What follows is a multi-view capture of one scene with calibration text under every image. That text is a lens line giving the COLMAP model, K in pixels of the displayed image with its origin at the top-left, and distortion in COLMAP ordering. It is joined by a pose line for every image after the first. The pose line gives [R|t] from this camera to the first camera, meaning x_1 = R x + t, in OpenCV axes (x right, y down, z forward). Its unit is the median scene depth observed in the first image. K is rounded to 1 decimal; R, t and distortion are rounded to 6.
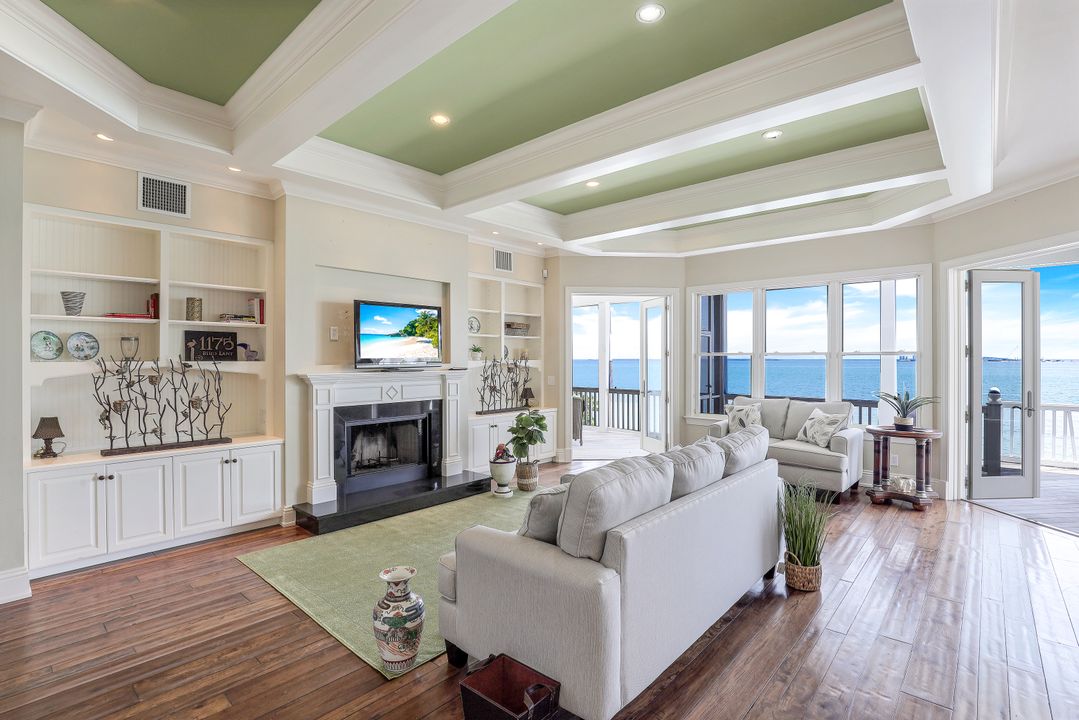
lens RADIAL K [[507.9, 0, 530.9], [0, 507.9, 361.3], [0, 0, 1]] dist [-0.022412, 0.002849]
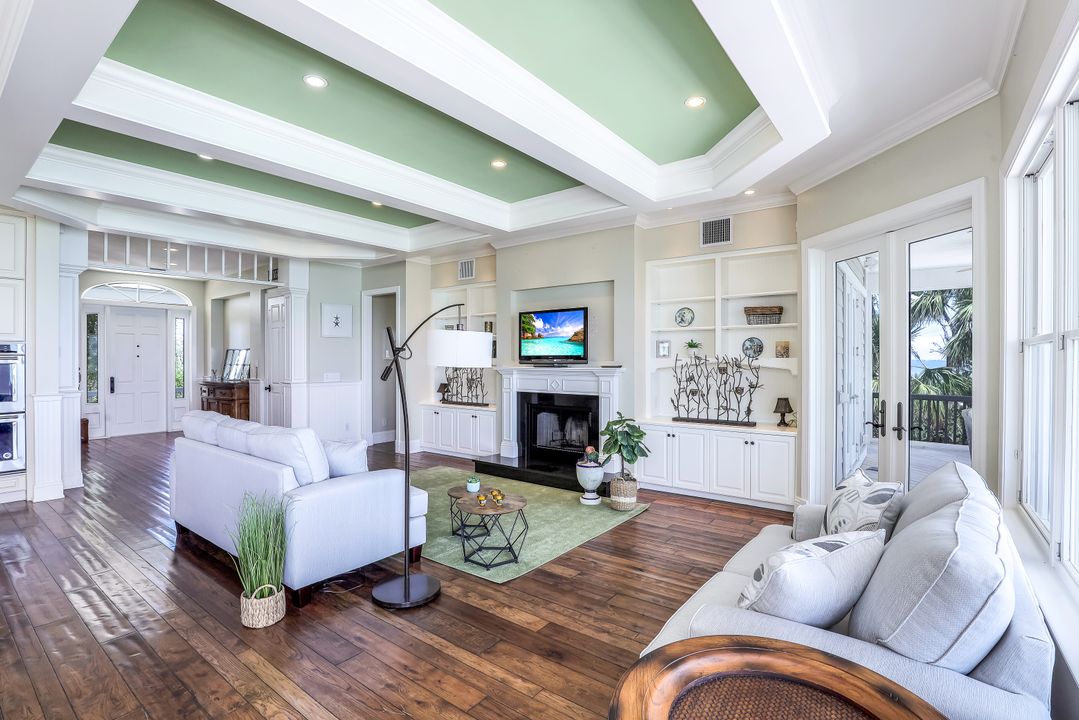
lens RADIAL K [[479.2, 0, 592.5], [0, 479.2, 356.4], [0, 0, 1]] dist [-0.019376, -0.000214]
pose [[0.136544, 0.001465, -0.990633, 0.991283], [-0.002363, 0.999997, 0.001154, -0.007342], [0.990631, 0.002184, 0.136547, 1.075728]]
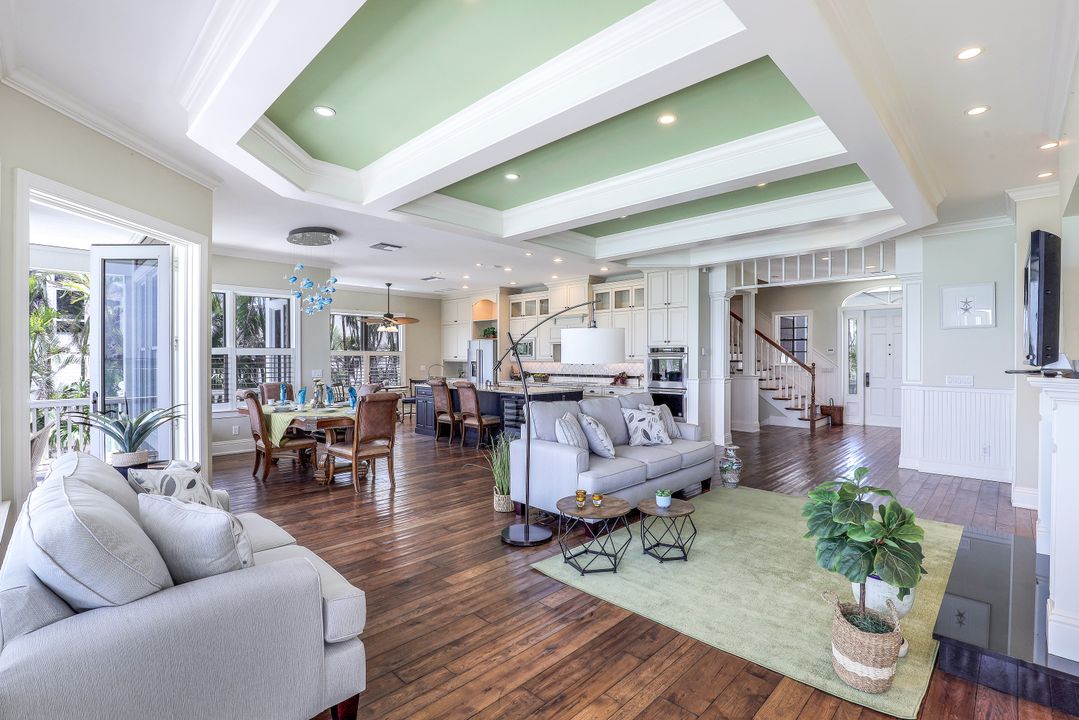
lens RADIAL K [[507.9, 0, 541.9], [0, 507.9, 362.0], [0, 0, 1]] dist [-0.022412, 0.002849]
pose [[-0.999769, 0.000748, 0.021482, 0.317929], [0.001092, 0.999872, 0.015988, -0.003807], [-0.021468, 0.016008, -0.999641, 1.750159]]
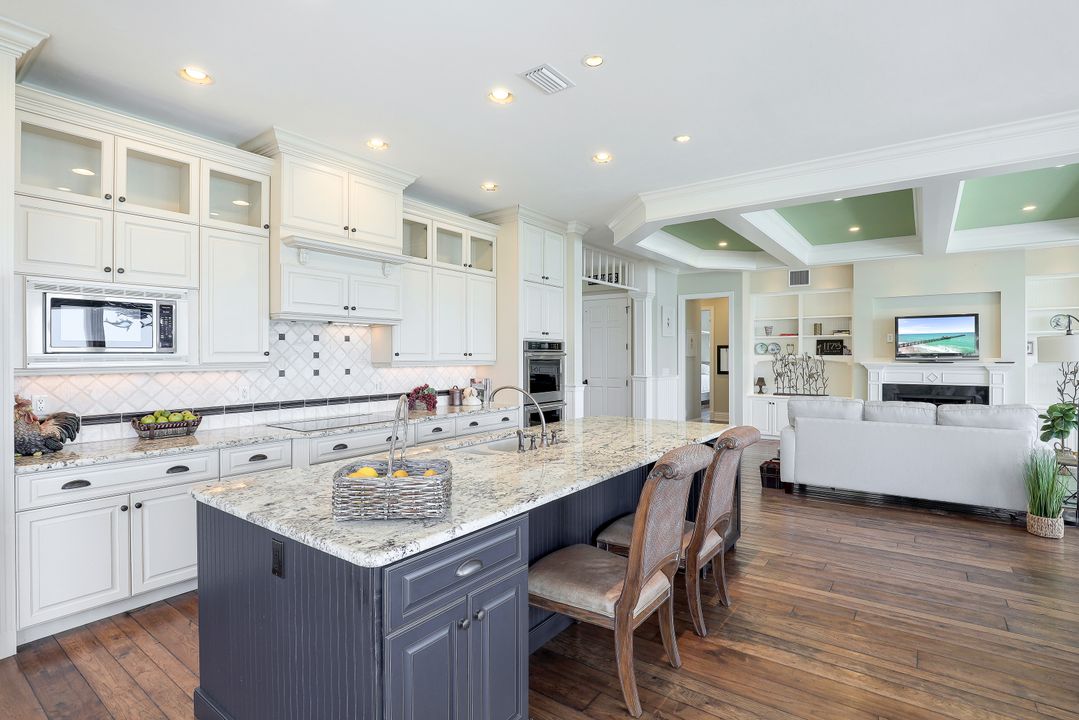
lens RADIAL K [[507.9, 0, 562.7], [0, 507.9, 355.9], [0, 0, 1]] dist [-0.022412, 0.002849]
pose [[0.125109, 0.001330, -0.992142, 1.158600], [-0.006129, 0.999981, 0.000567, 0.007032], [0.992124, 0.006010, 0.125115, -0.245339]]
